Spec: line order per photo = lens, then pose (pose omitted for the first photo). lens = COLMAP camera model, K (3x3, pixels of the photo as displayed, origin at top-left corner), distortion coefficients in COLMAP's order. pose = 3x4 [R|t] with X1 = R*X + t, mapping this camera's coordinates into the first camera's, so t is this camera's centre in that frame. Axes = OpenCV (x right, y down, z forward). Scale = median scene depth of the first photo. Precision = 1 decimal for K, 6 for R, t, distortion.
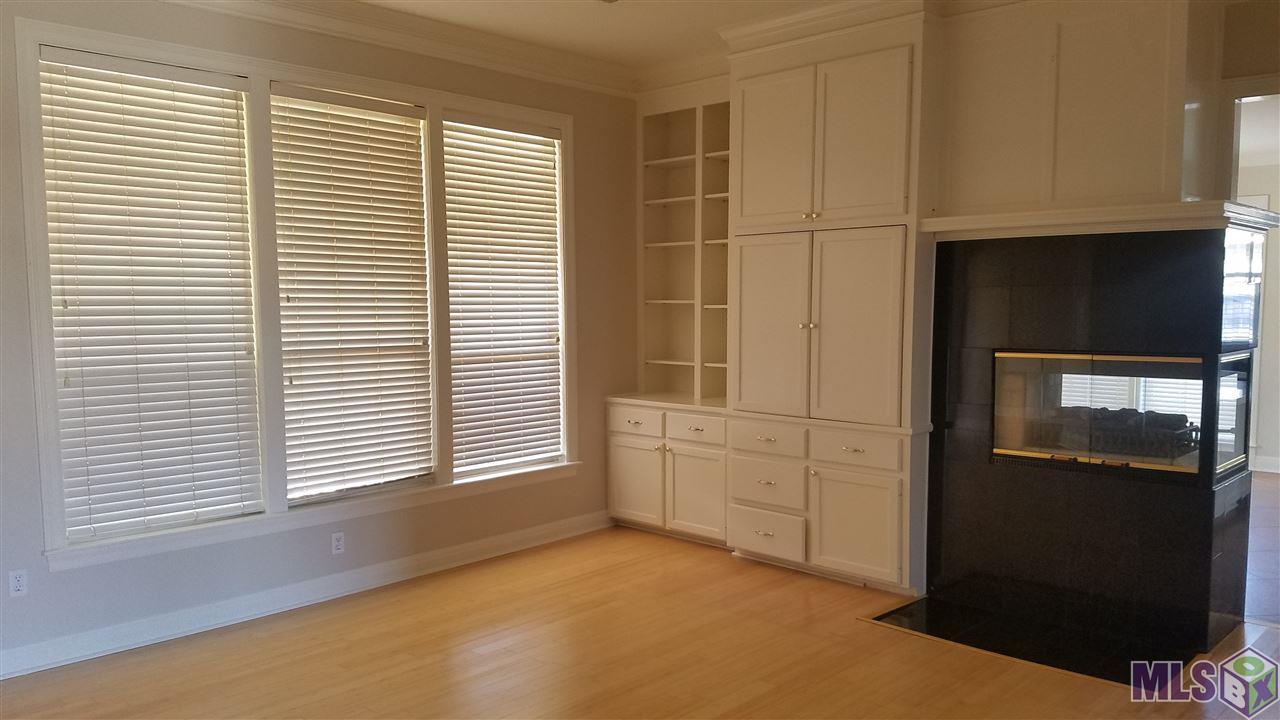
lens RADIAL K [[985.4, 0, 647.7], [0, 985.4, 395.5], [0, 0, 1]] dist [0.231717, -0.426580]
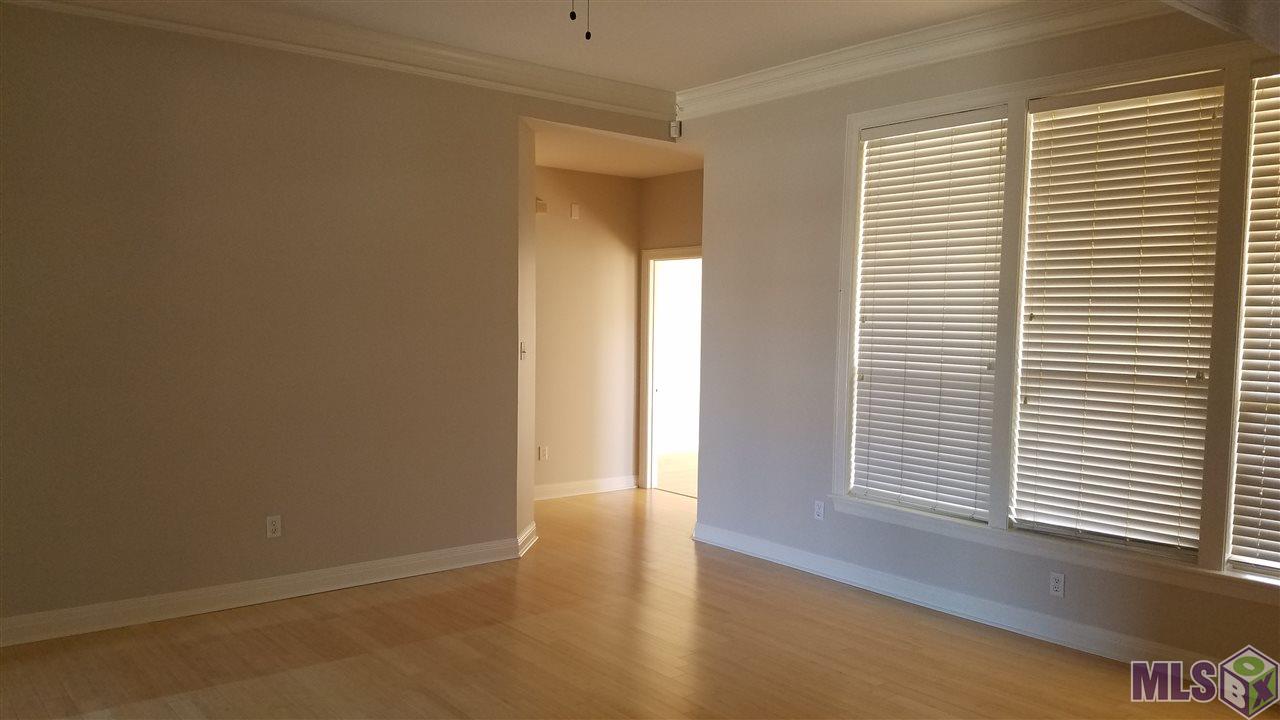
lens RADIAL K [[985.4, 0, 647.7], [0, 985.4, 395.5], [0, 0, 1]] dist [0.231717, -0.426580]
pose [[-0.142135, 0.078926, -0.986696, 0.679523], [-0.113671, 0.988920, 0.095479, -0.072612], [0.983299, 0.125730, -0.131589, 0.781602]]
